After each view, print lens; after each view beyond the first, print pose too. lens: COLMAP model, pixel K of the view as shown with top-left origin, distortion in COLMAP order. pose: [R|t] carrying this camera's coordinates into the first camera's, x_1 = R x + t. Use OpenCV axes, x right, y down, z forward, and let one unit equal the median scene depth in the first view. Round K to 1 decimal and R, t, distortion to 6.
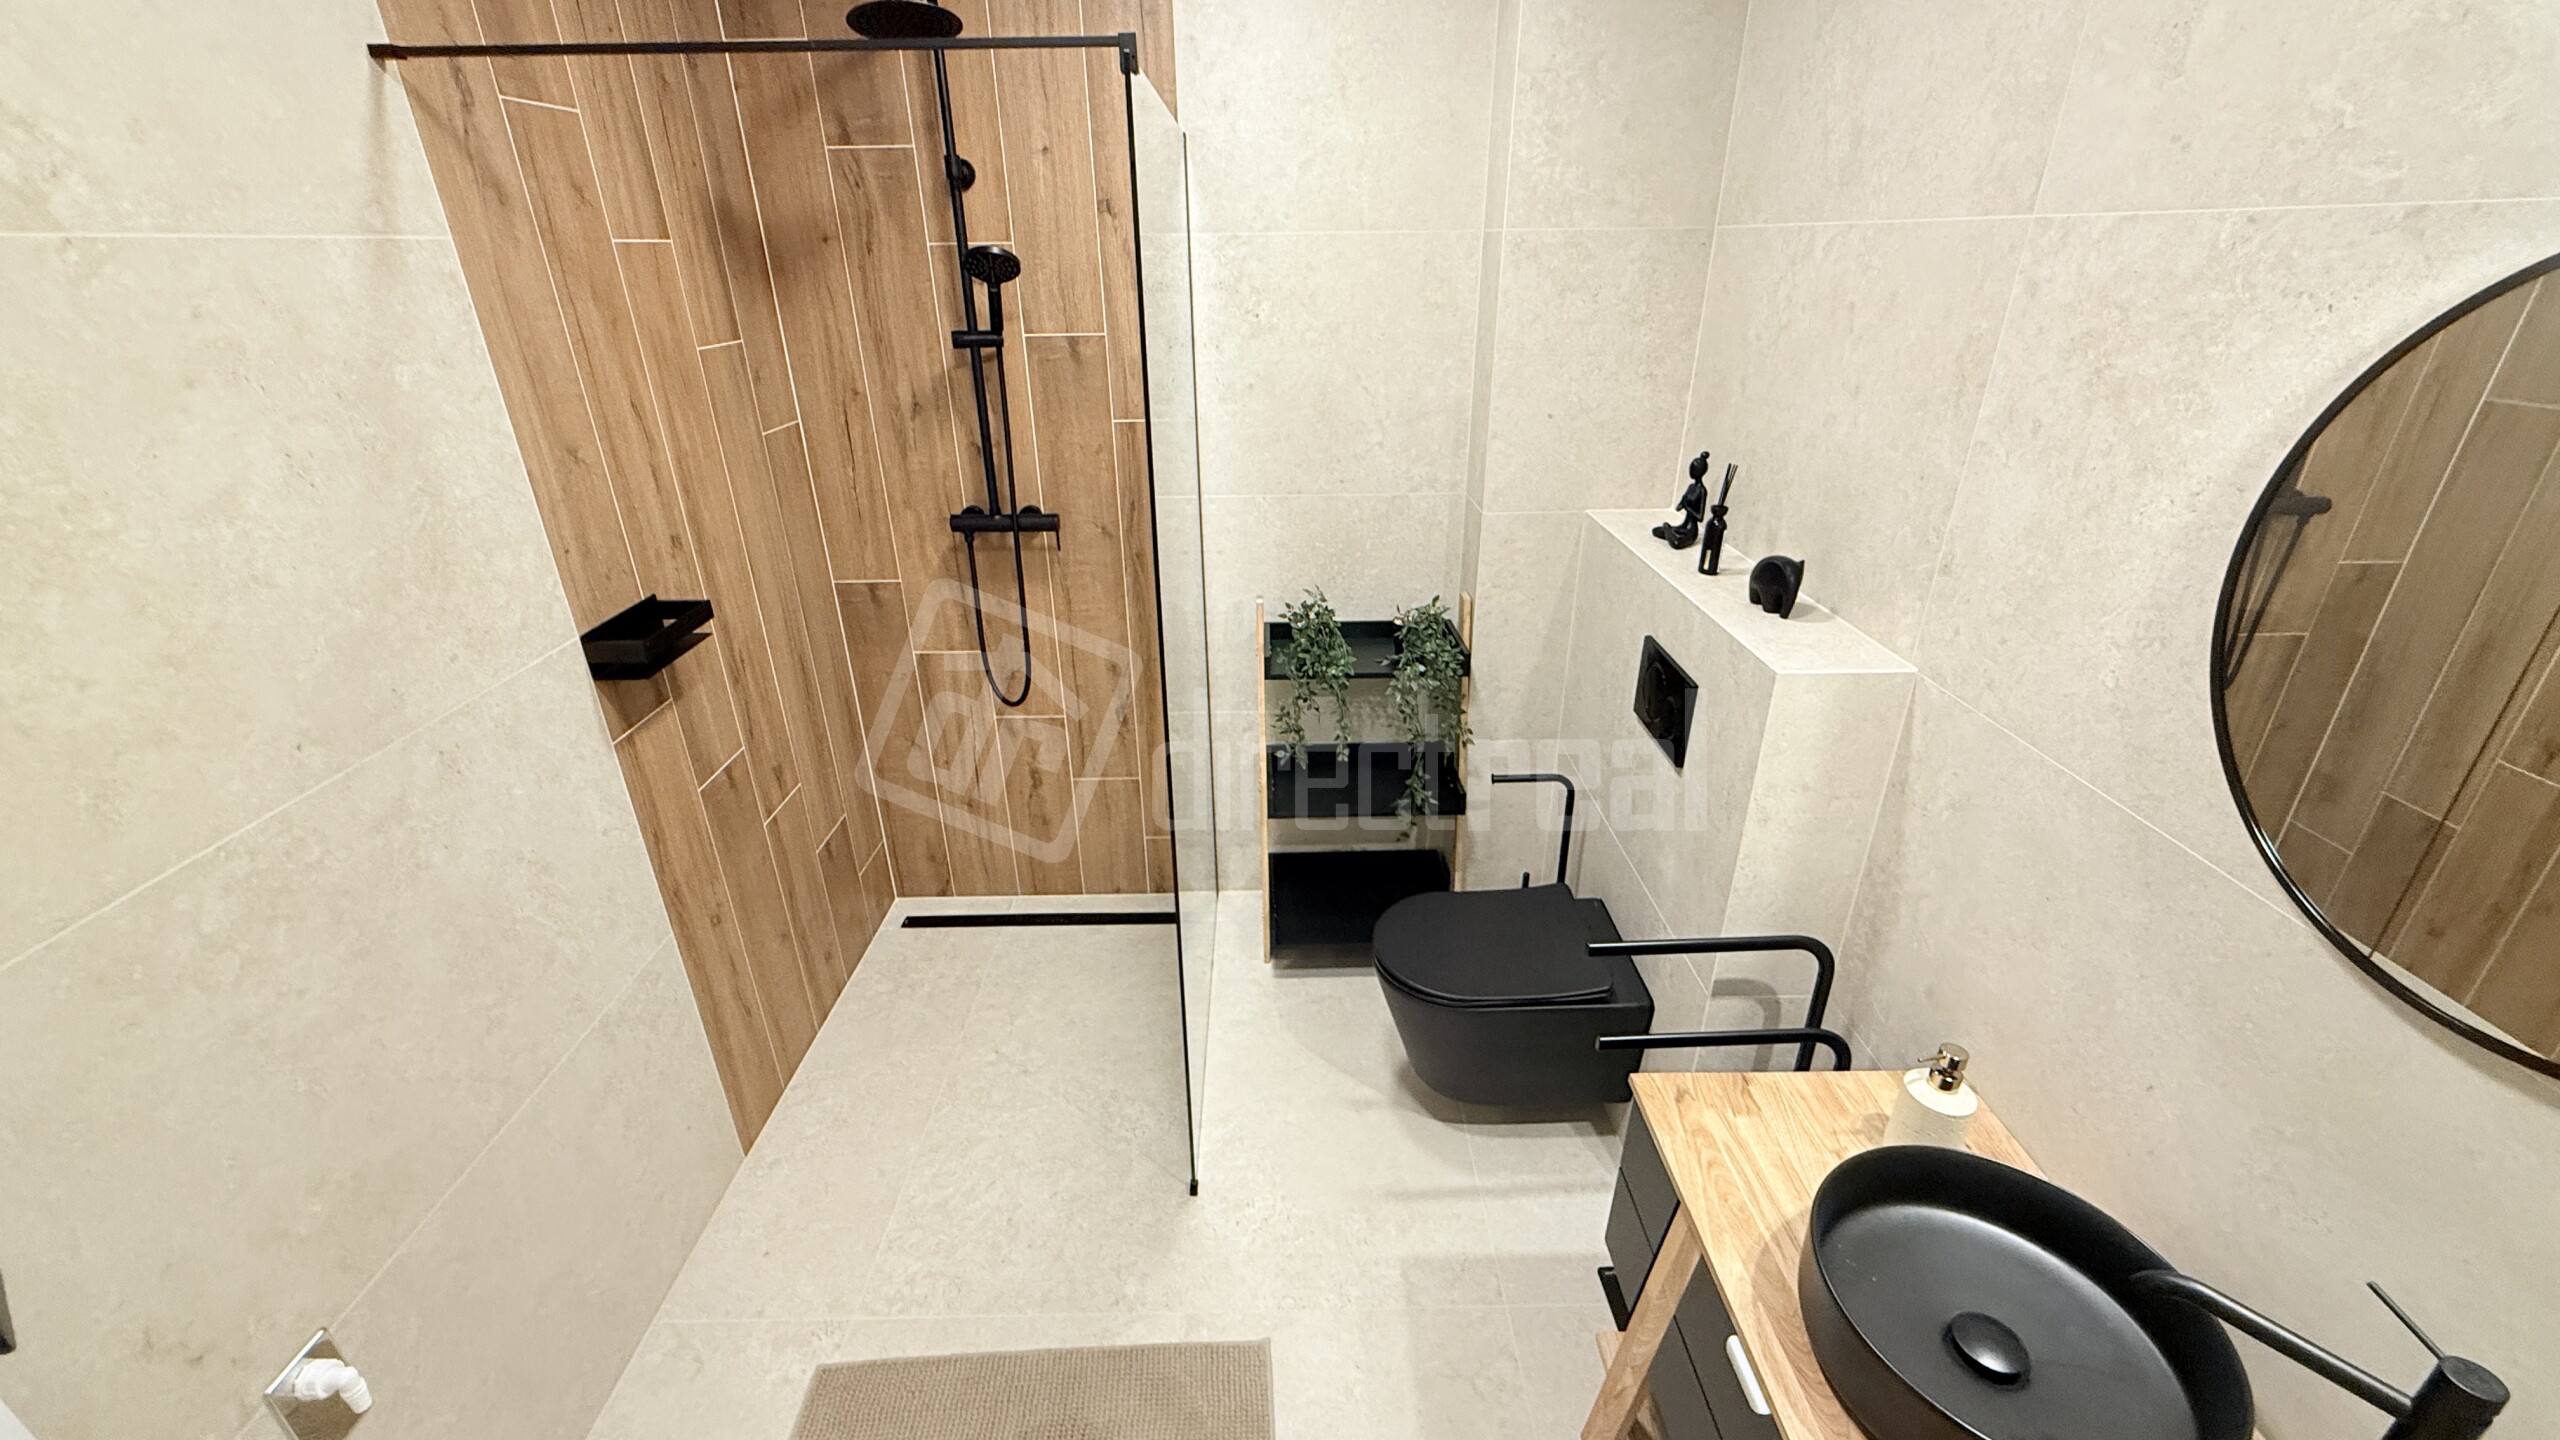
lens RADIAL K [[1021.4, 0, 1272.9], [0, 1021.4, 723.3], [0, 0, 1]] dist [-0.000270, 0.000172]
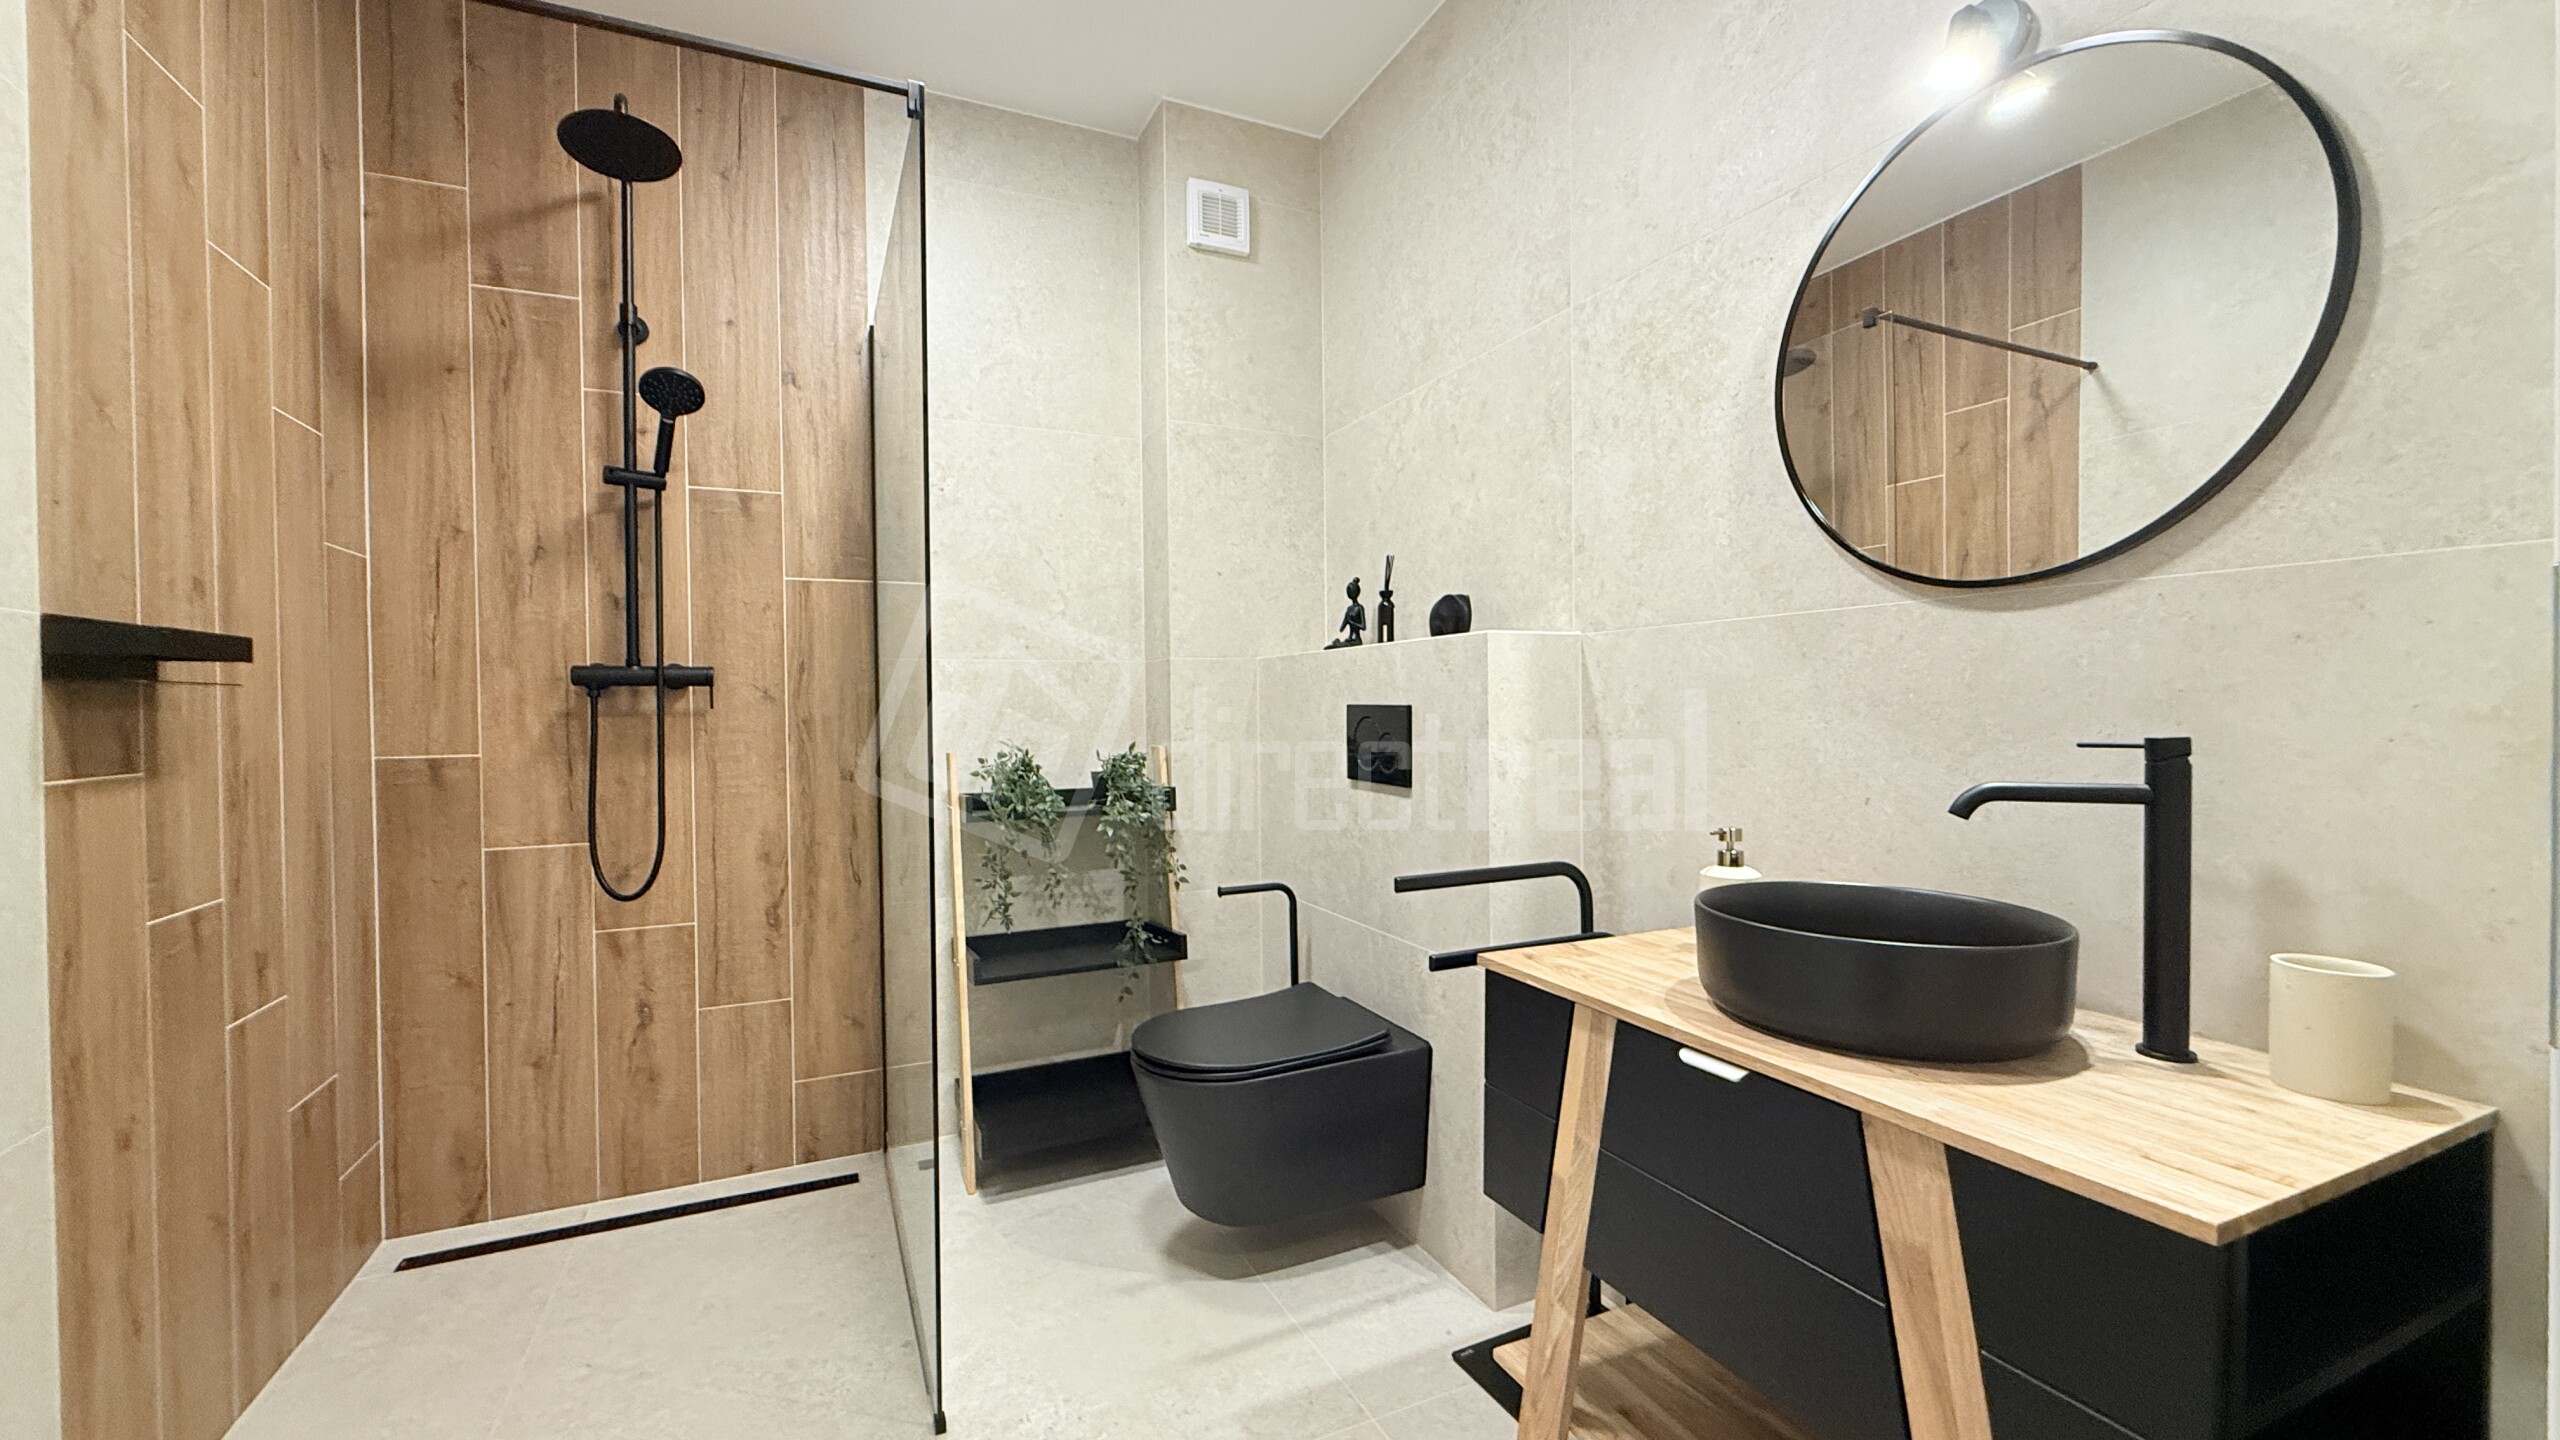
lens RADIAL K [[1021.4, 0, 1272.9], [0, 1021.4, 723.3], [0, 0, 1]] dist [-0.000270, 0.000172]
pose [[0.911463, -0.004066, 0.411361, -0.147318], [0.175482, 0.908254, -0.379843, 0.300165], [-0.372076, 0.418400, 0.828554, 0.101048]]
